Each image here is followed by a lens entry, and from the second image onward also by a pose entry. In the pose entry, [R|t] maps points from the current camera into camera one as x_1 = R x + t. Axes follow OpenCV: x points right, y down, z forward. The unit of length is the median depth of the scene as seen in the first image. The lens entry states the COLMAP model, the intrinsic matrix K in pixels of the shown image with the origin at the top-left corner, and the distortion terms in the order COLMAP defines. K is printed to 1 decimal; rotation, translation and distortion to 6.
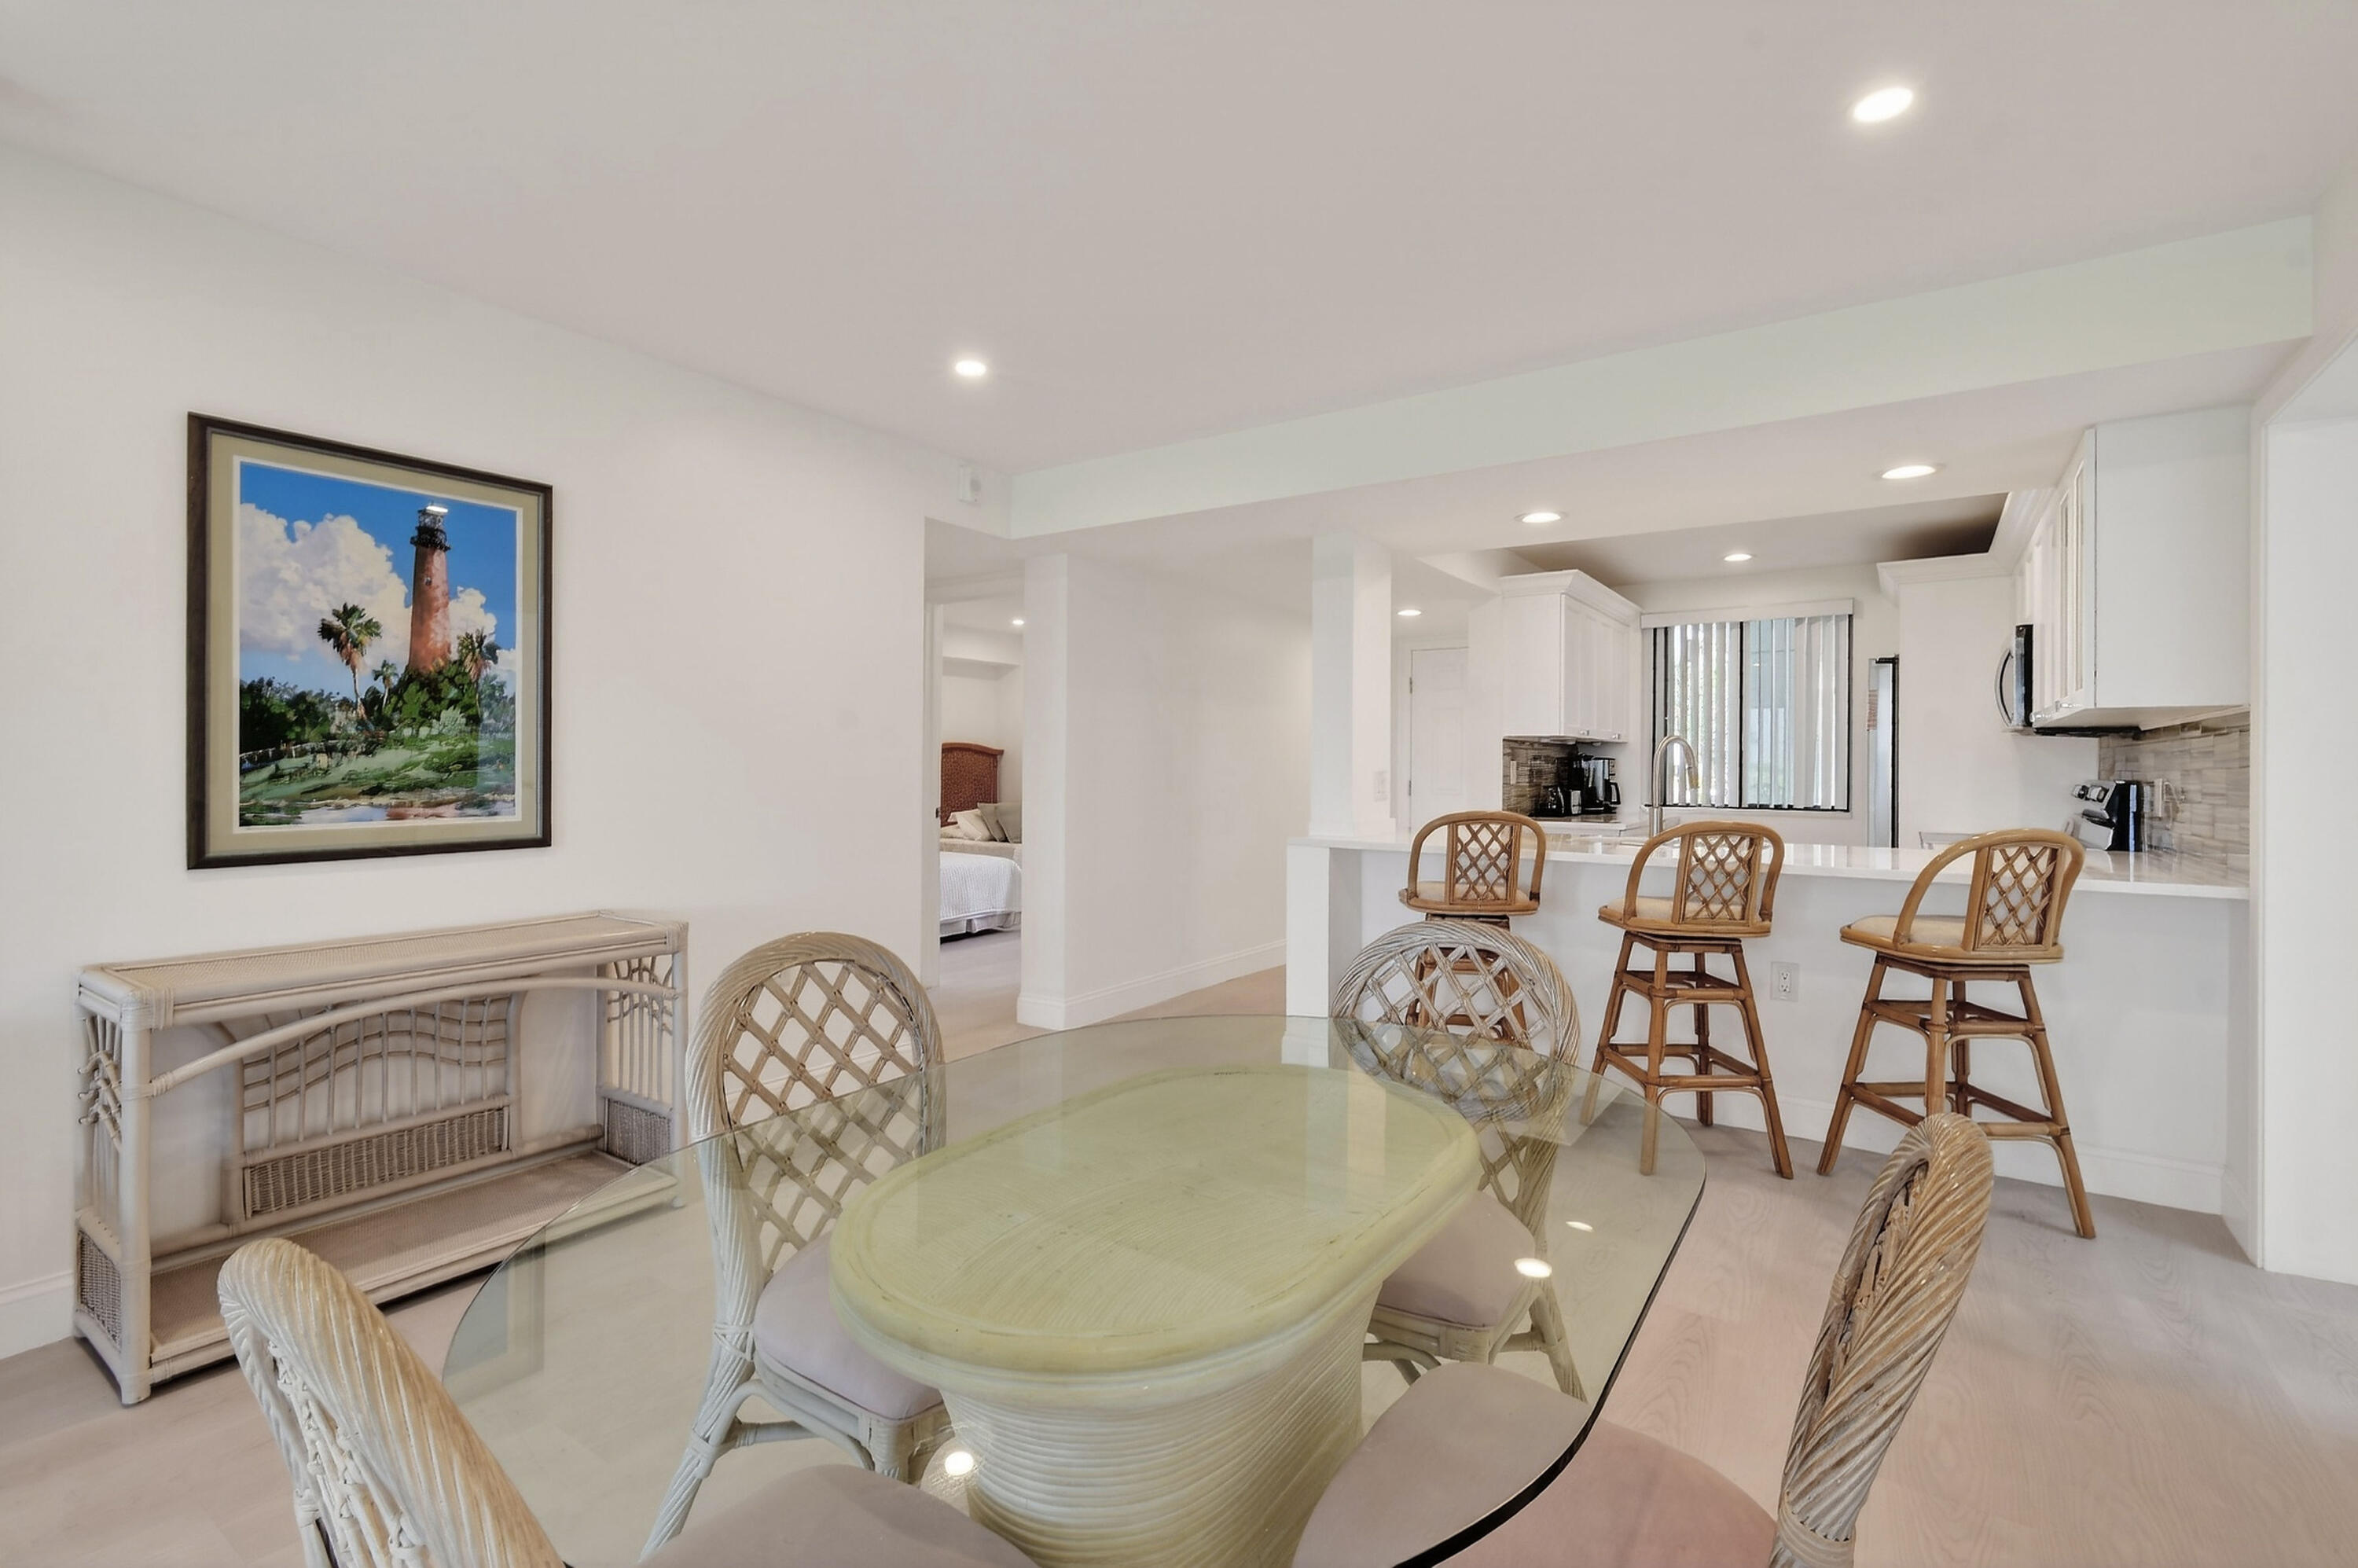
lens RADIAL K [[1063.8, 0, 1185.4], [0, 1063.8, 759.4], [0, 0, 1]] dist [0.012457, -0.006785]
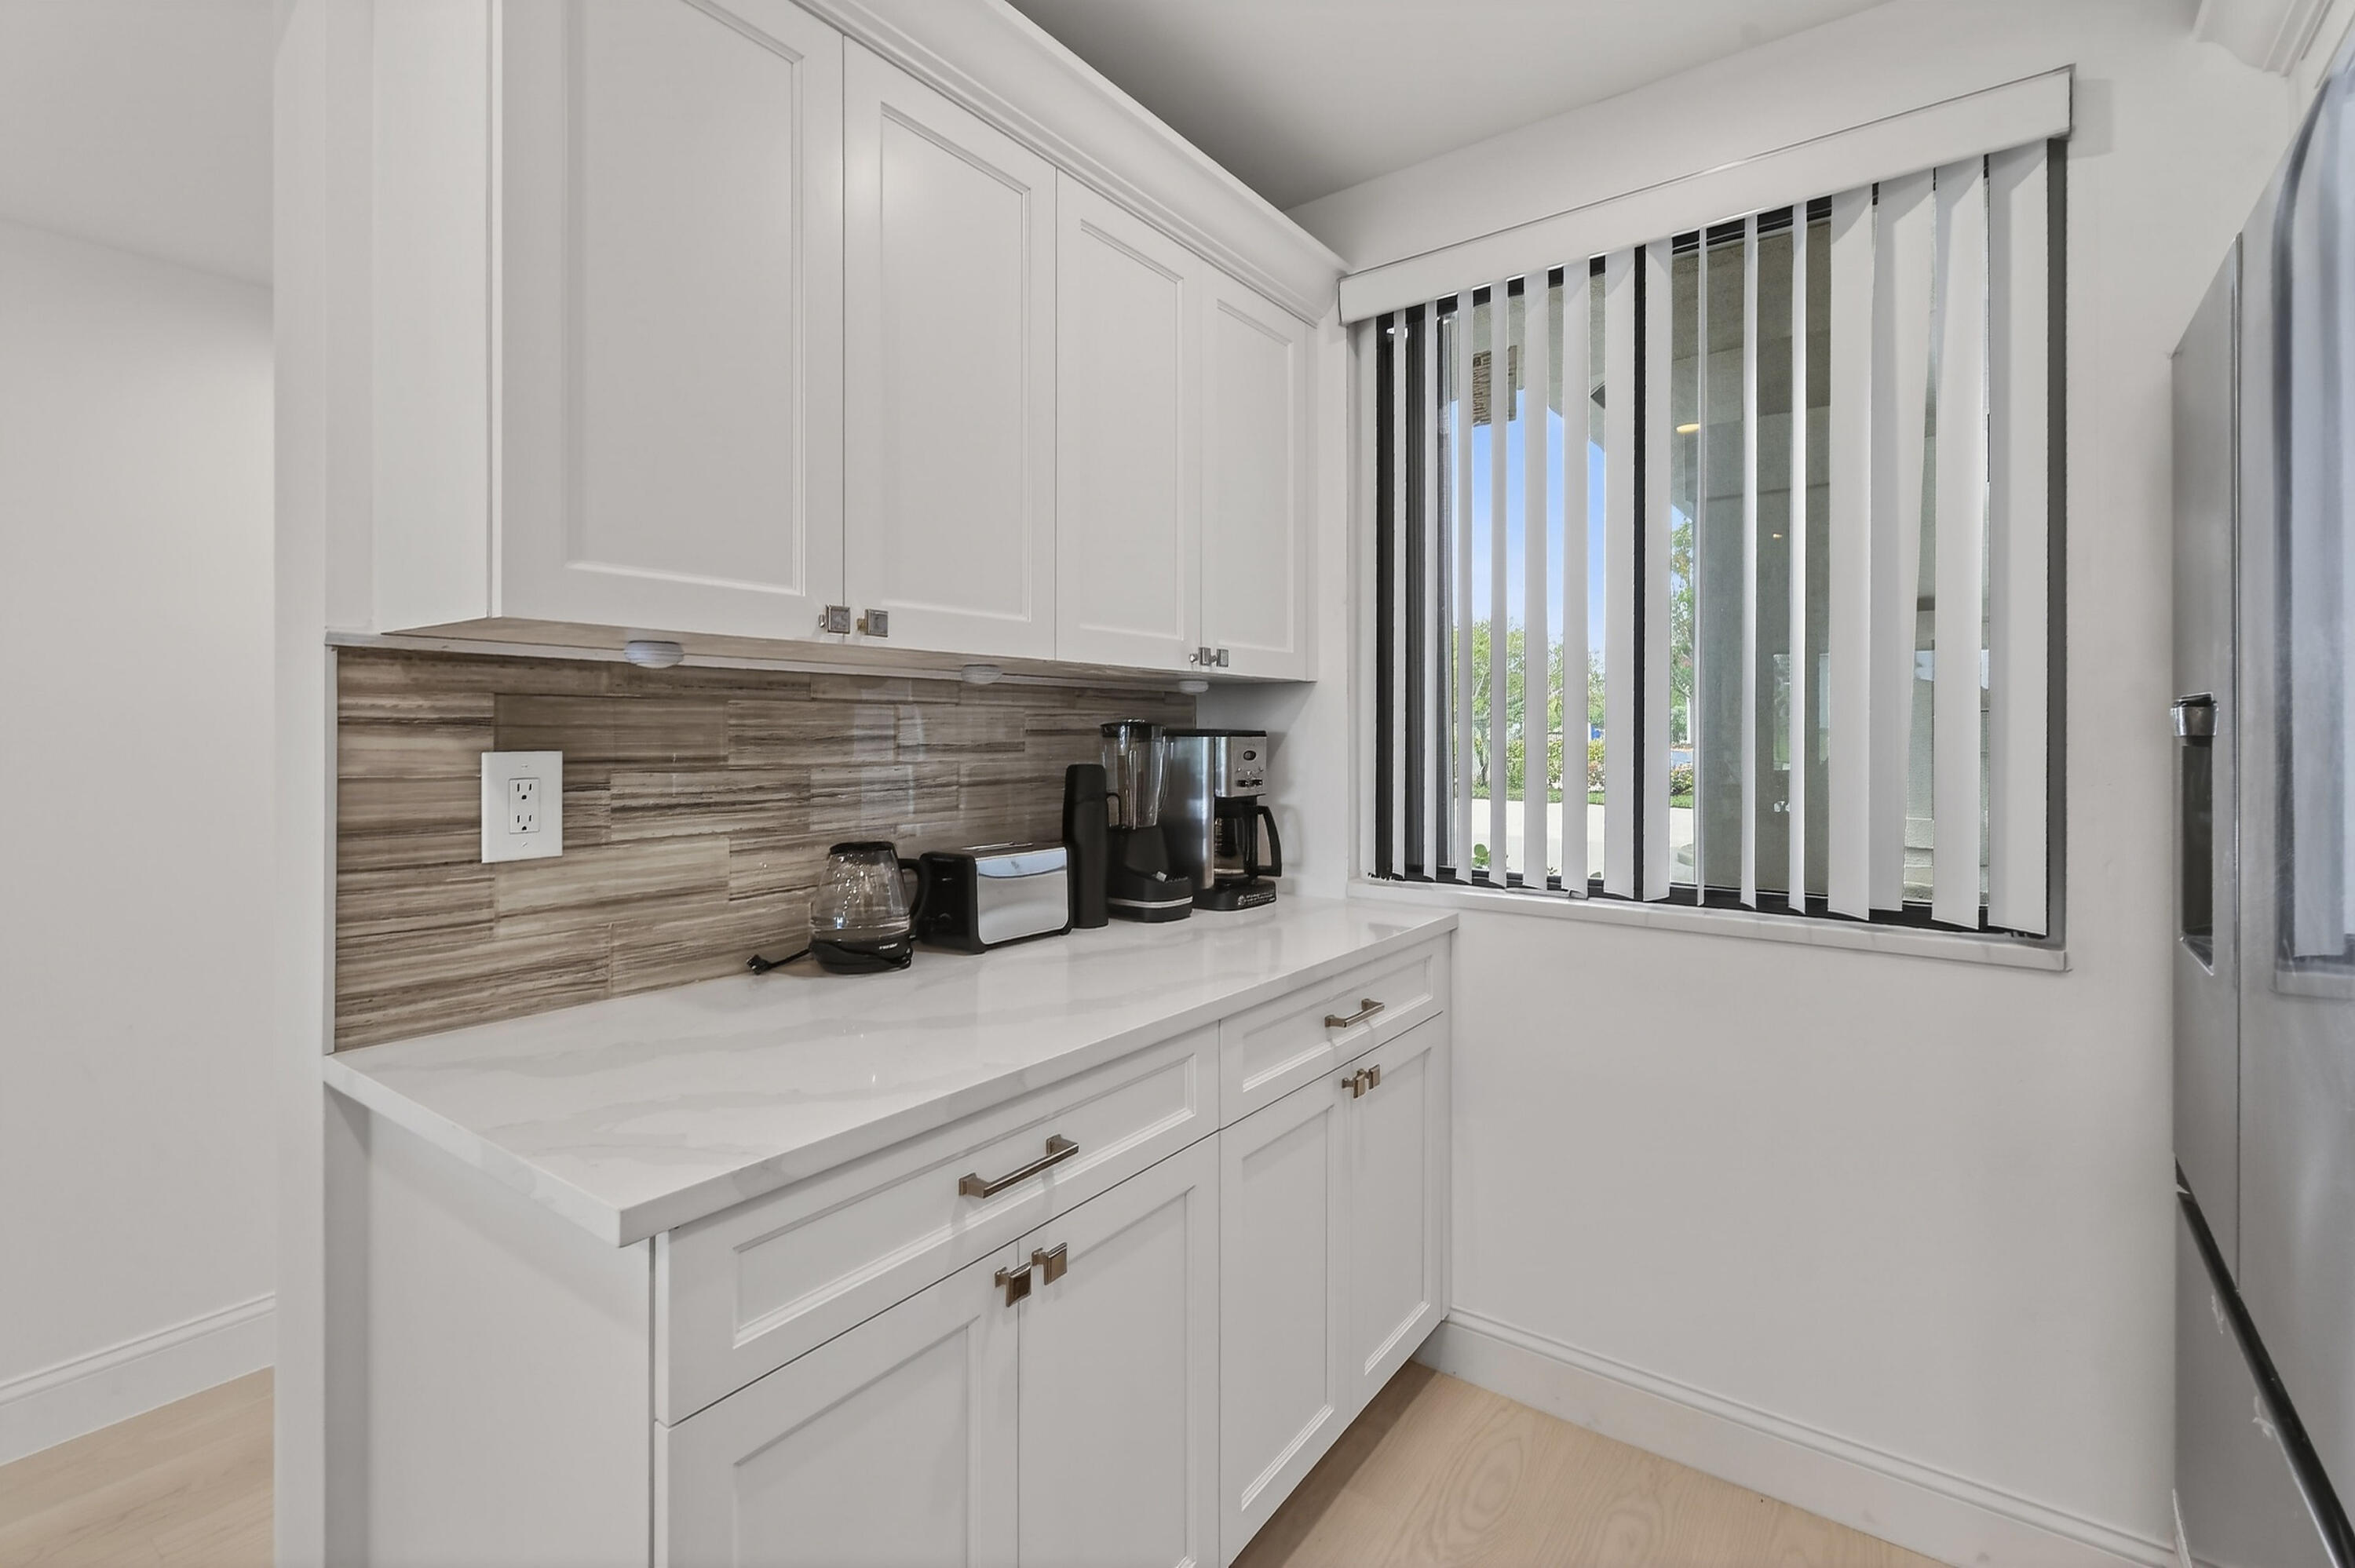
lens RADIAL K [[1062.3, 0, 1216.3], [0, 1062.3, 724.6], [0, 0, 1]] dist [0.012457, -0.006785]
pose [[0.999605, -0.010822, -0.025945, 0.971251], [0.010962, 0.999926, 0.005254, -0.011237], [0.025886, -0.005536, 0.999650, 1.672093]]
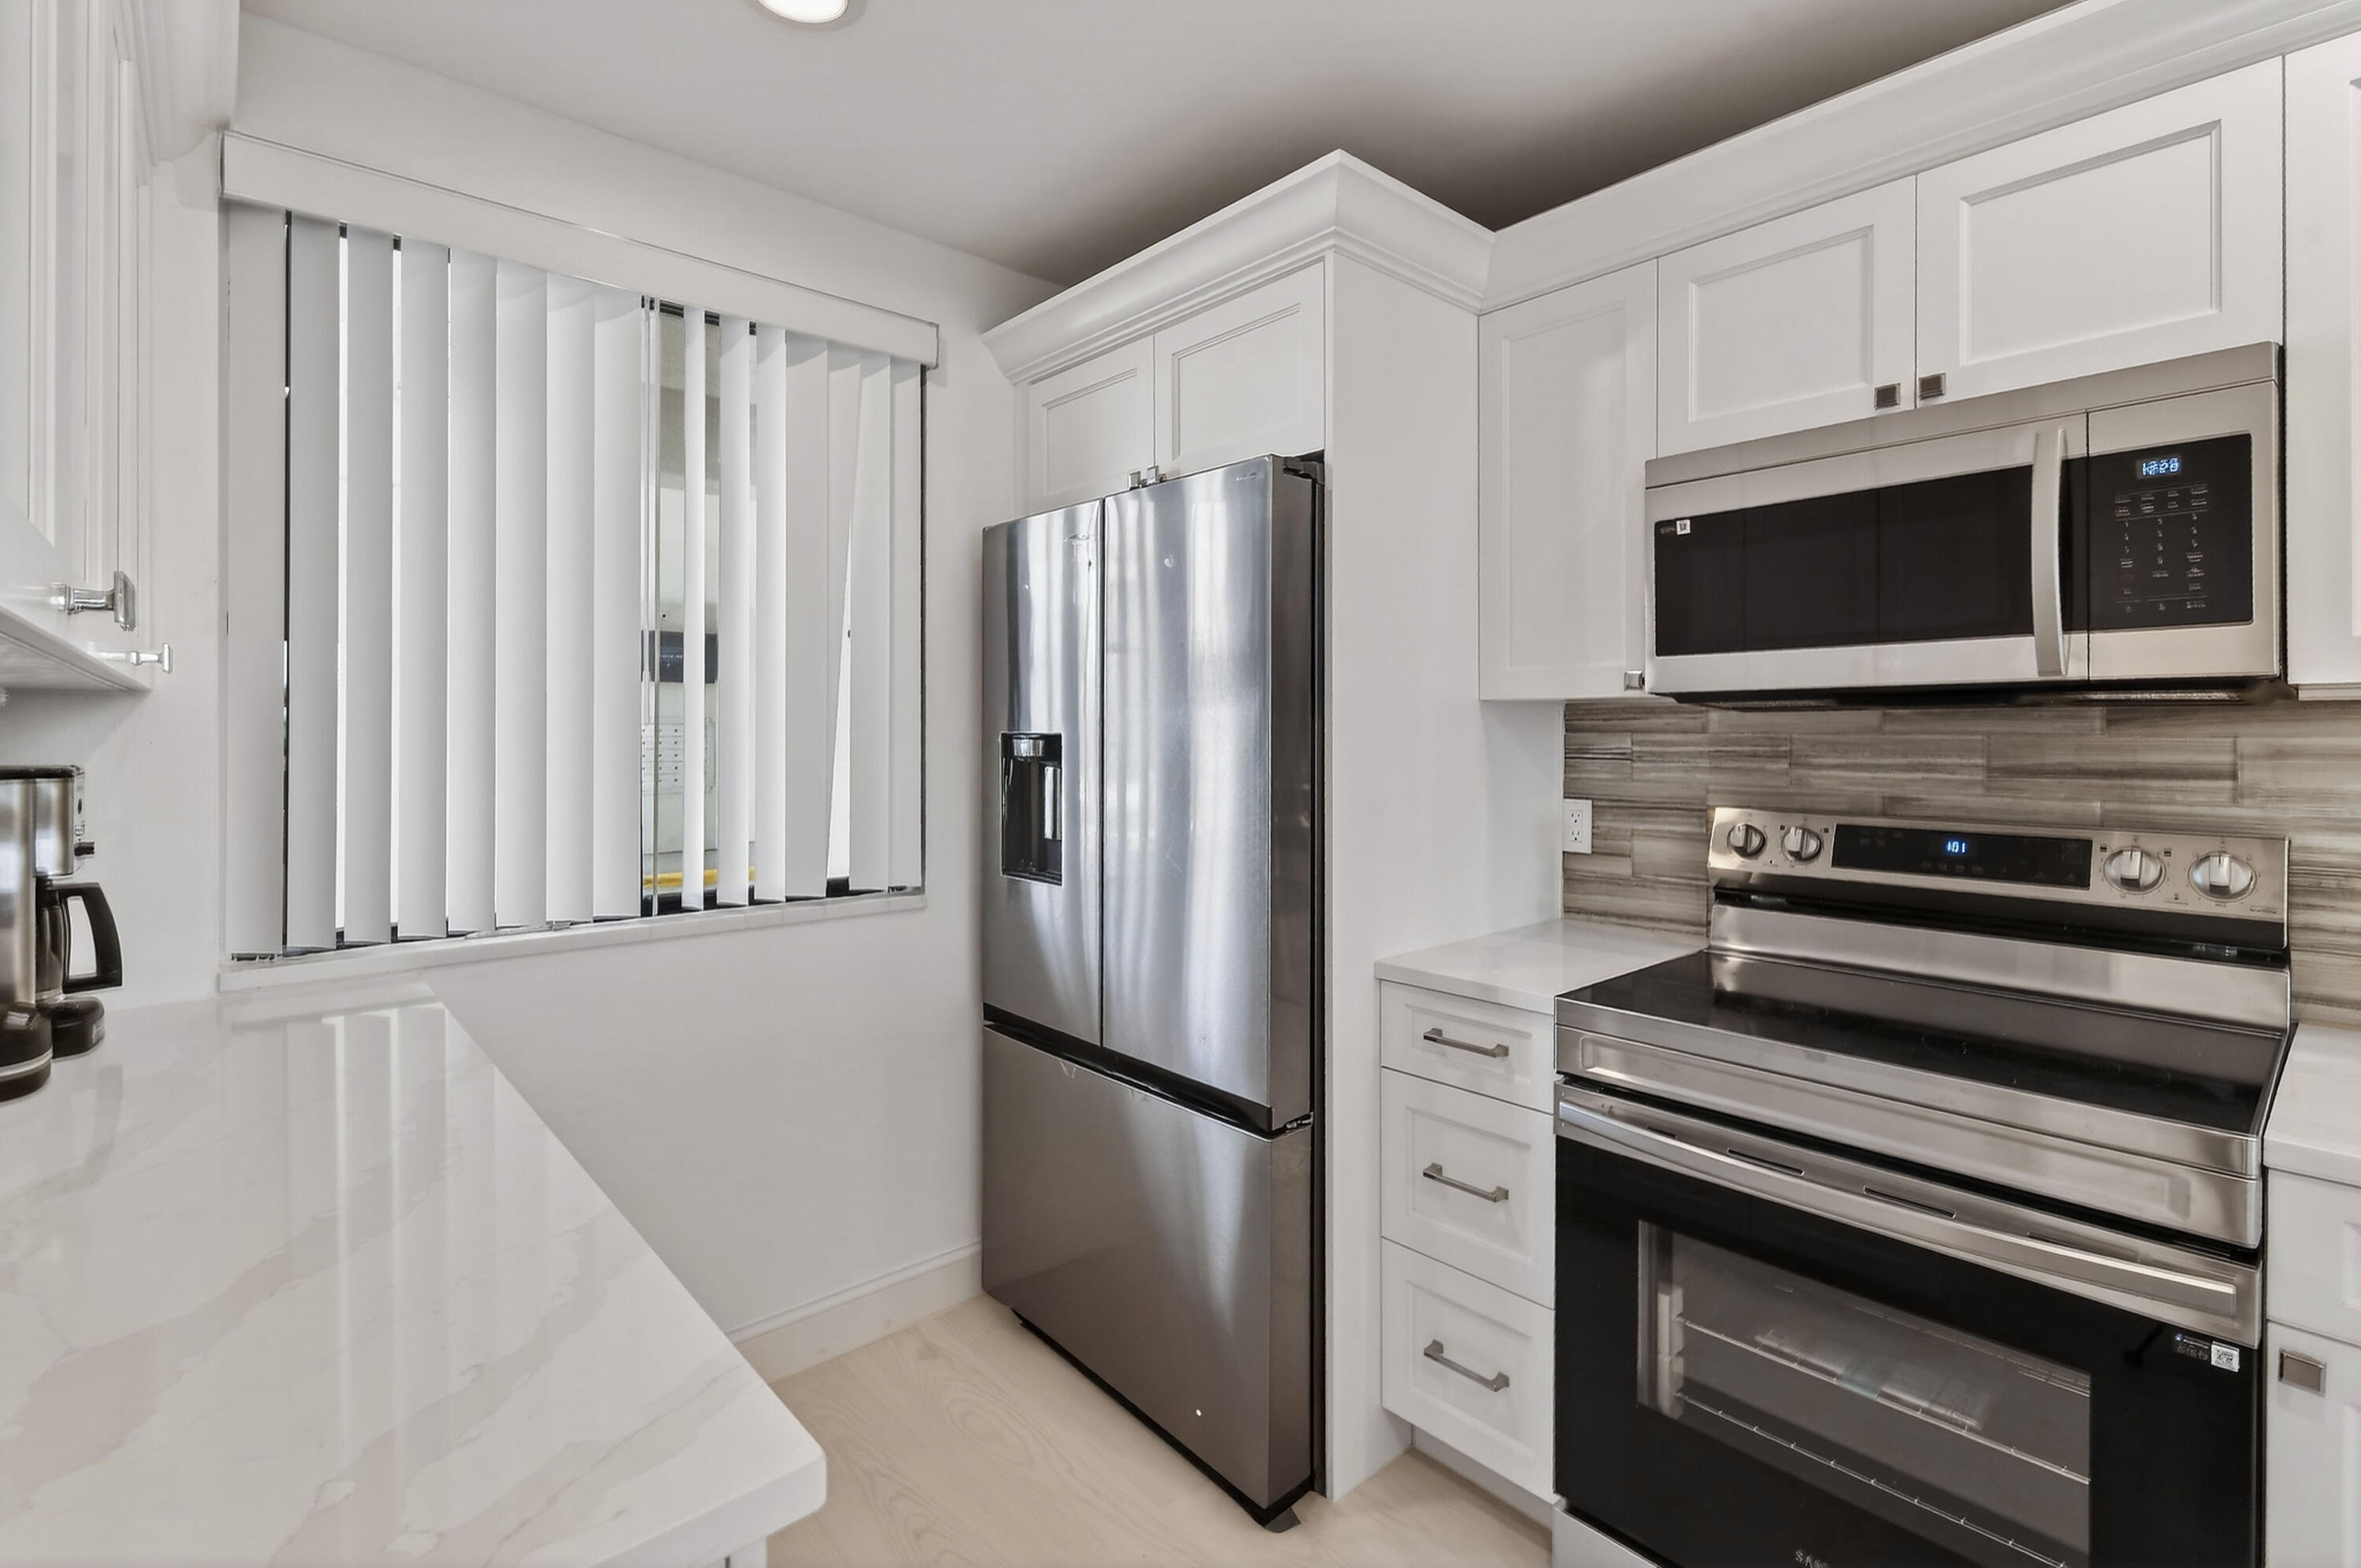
lens RADIAL K [[1065.0, 0, 1178.9], [0, 1065.0, 732.5], [0, 0, 1]] dist [0.012457, -0.006785]
pose [[0.243439, -0.009747, 0.969867, 0.611701], [-0.004670, 0.999926, 0.011221, -0.026911], [-0.969905, -0.007261, 0.243375, 1.838122]]
